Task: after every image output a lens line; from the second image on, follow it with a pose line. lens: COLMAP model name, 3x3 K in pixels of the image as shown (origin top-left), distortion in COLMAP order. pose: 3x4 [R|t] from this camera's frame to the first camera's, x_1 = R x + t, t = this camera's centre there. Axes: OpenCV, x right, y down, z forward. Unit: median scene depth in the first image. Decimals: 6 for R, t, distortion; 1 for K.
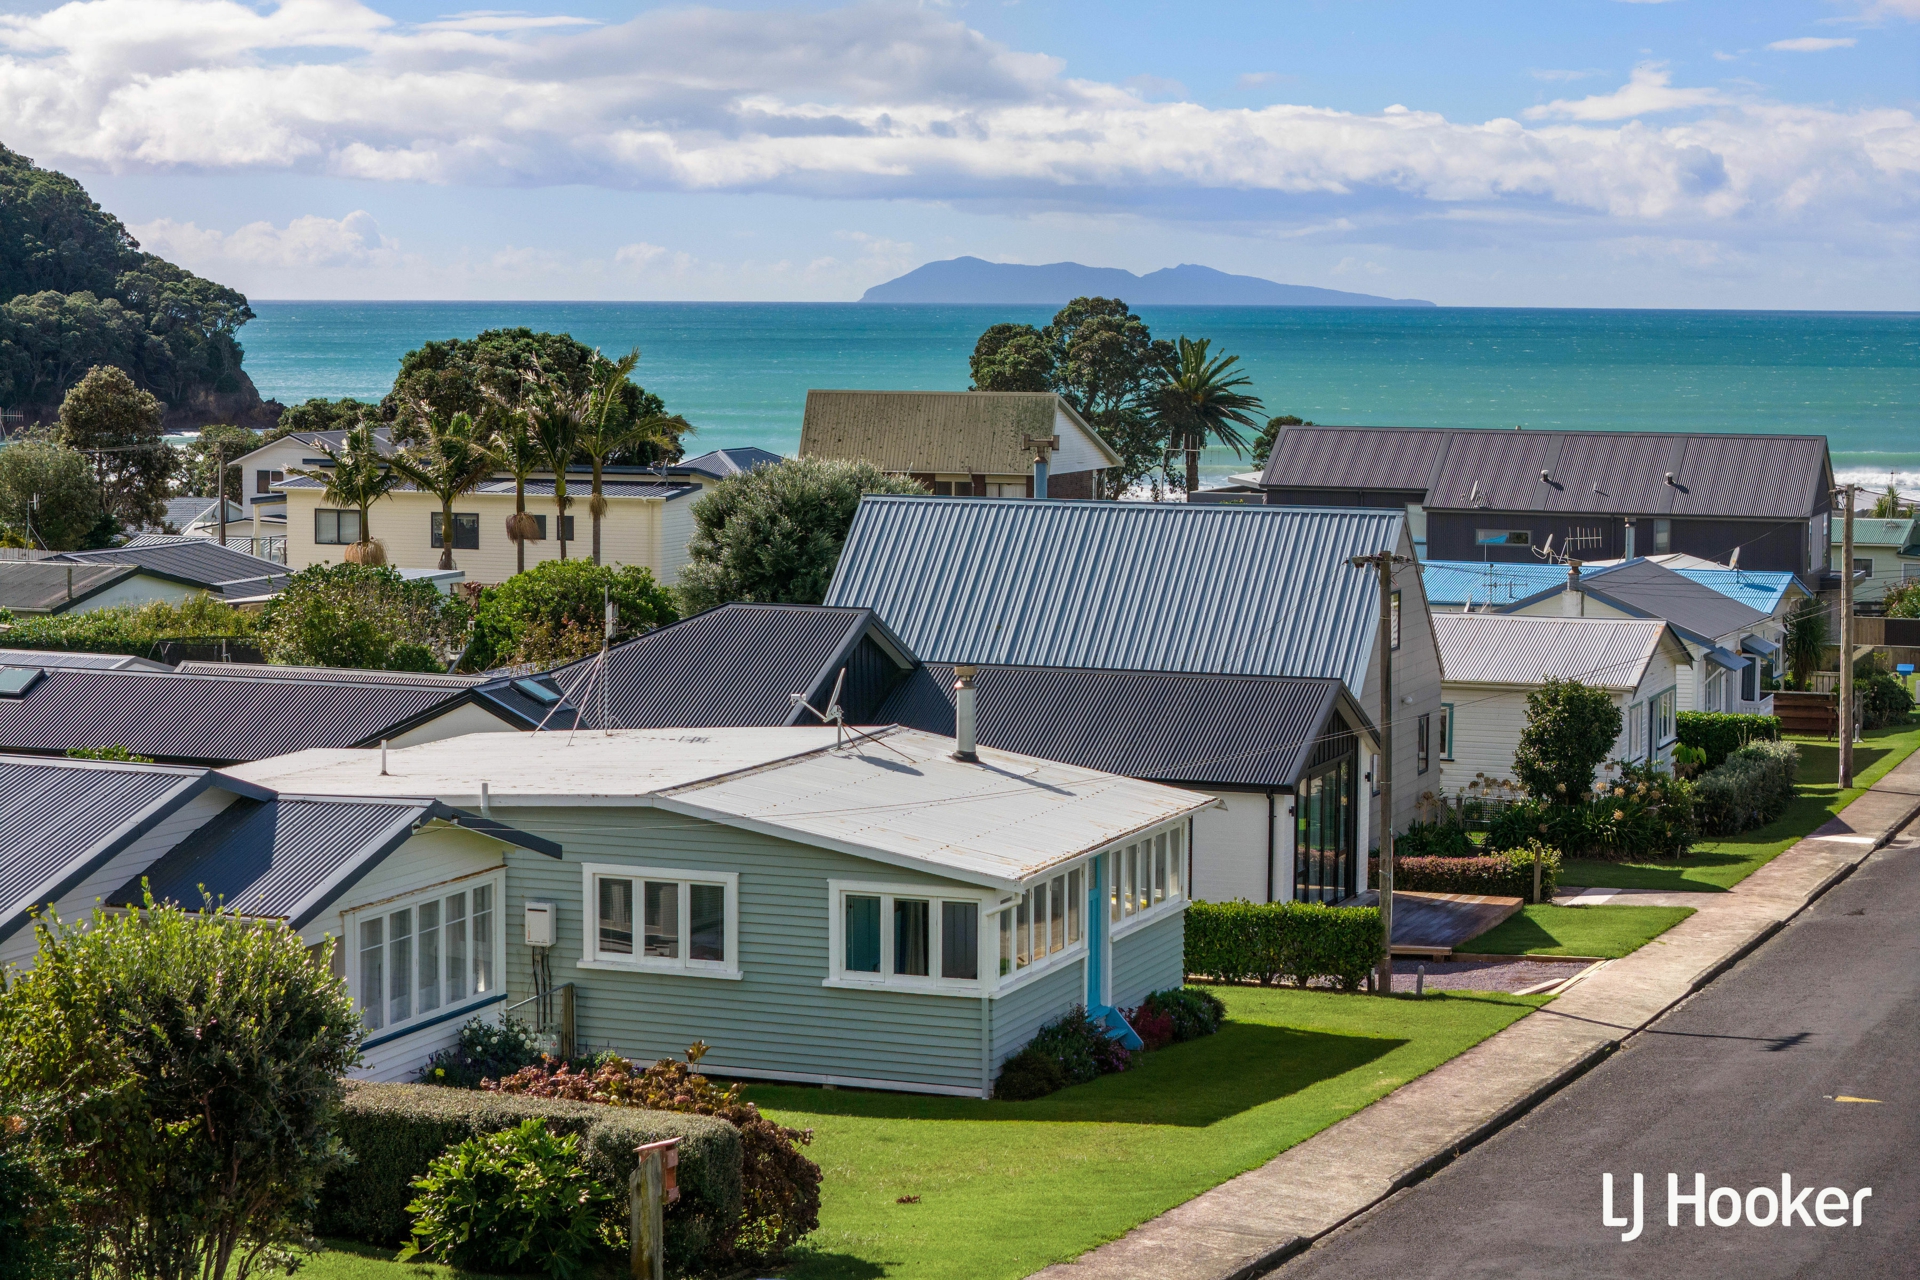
lens RADIAL K [[3805.5, 0, 960.0], [0, 3805.5, 640.0], [0, 0, 1]] dist [-0.182694, 0.257913]
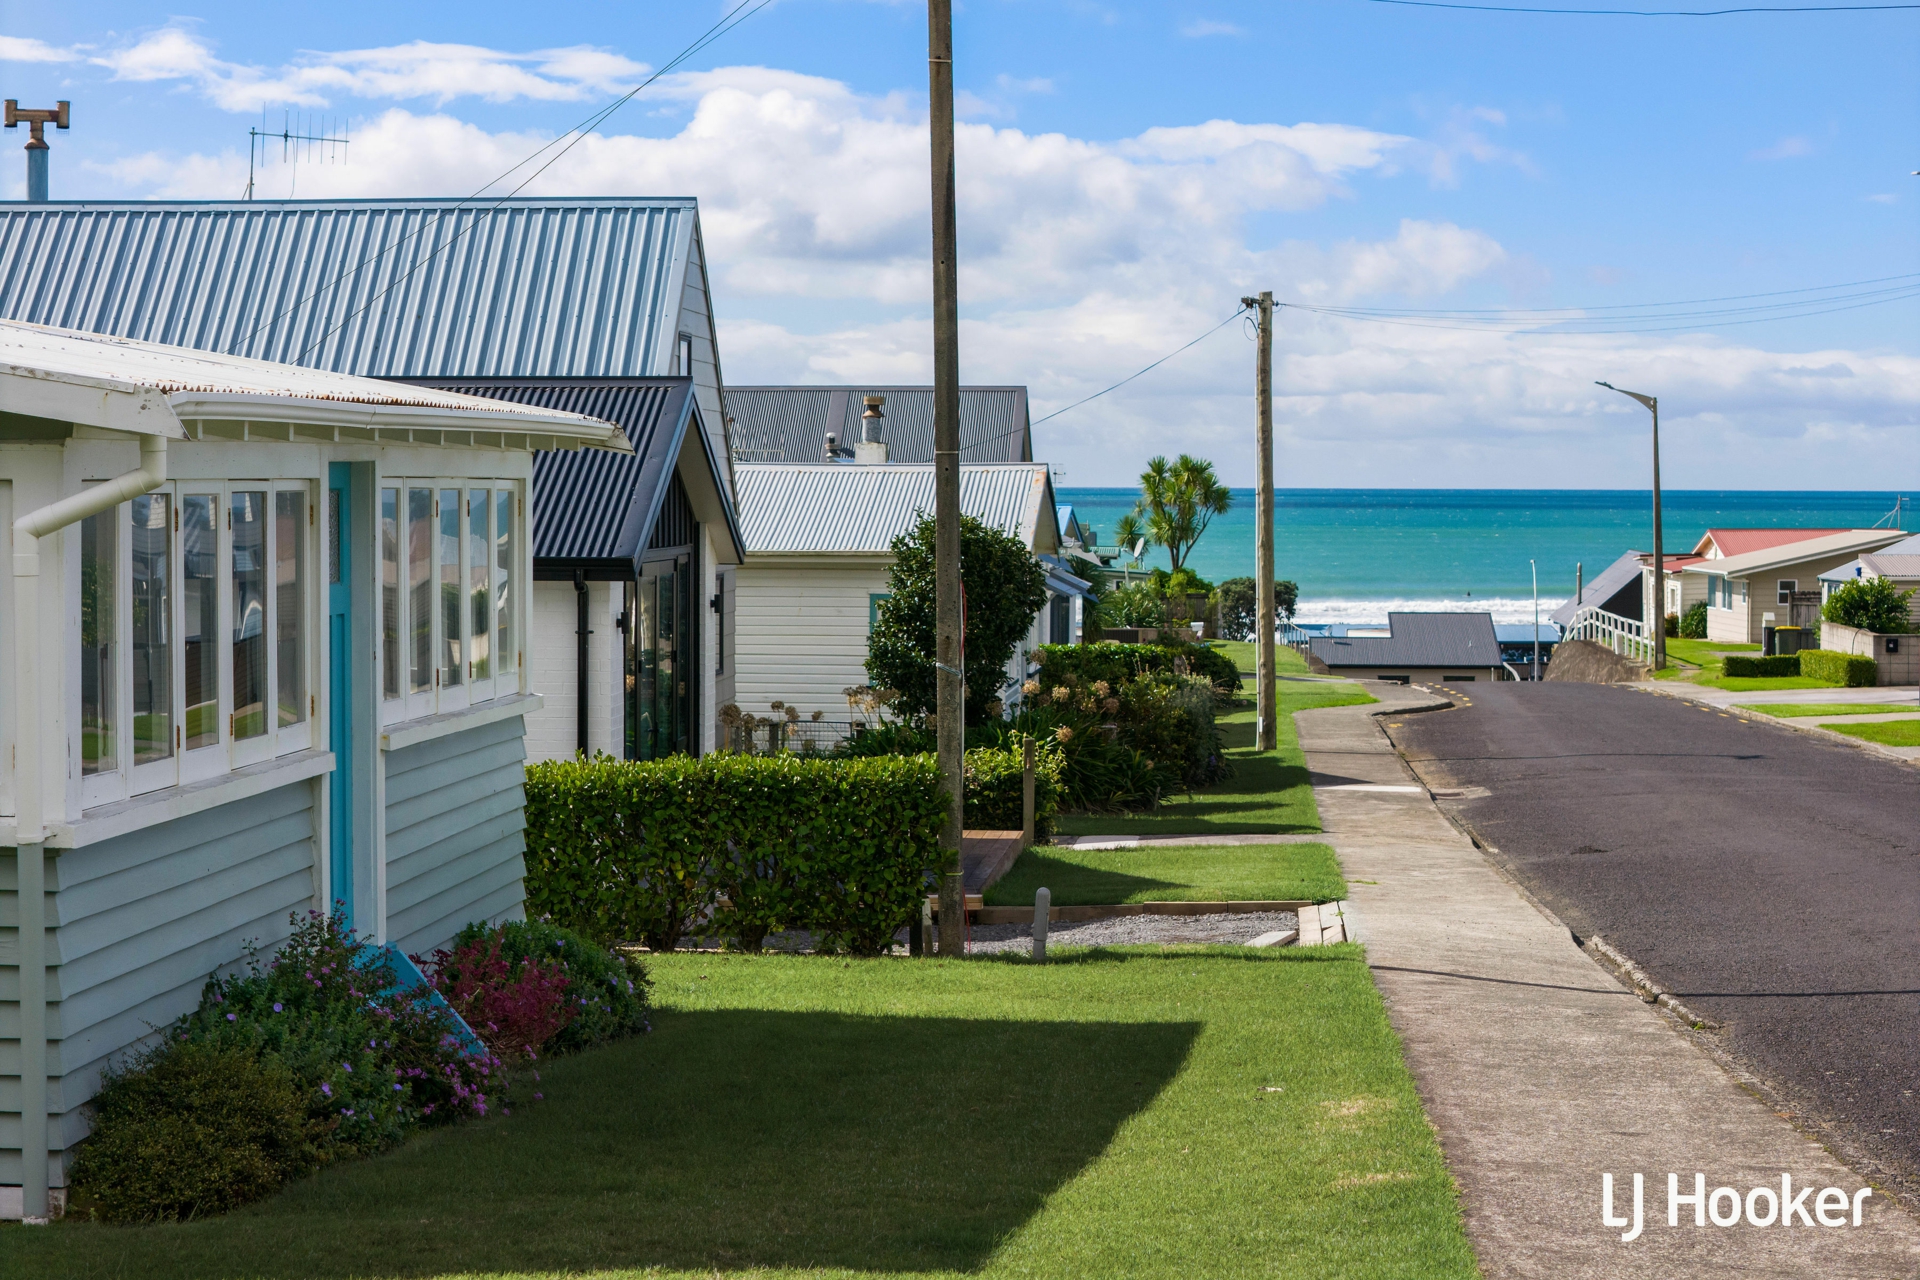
lens RADIAL K [[3805.5, 0, 960.0], [0, 3805.5, 640.0], [0, 0, 1]] dist [-0.182694, 0.257913]
pose [[0.961089, -0.010923, 0.276023, -0.003097], [0.023803, 0.998776, -0.043357, 0.080823], [-0.275212, 0.048240, 0.960173, 0.630278]]
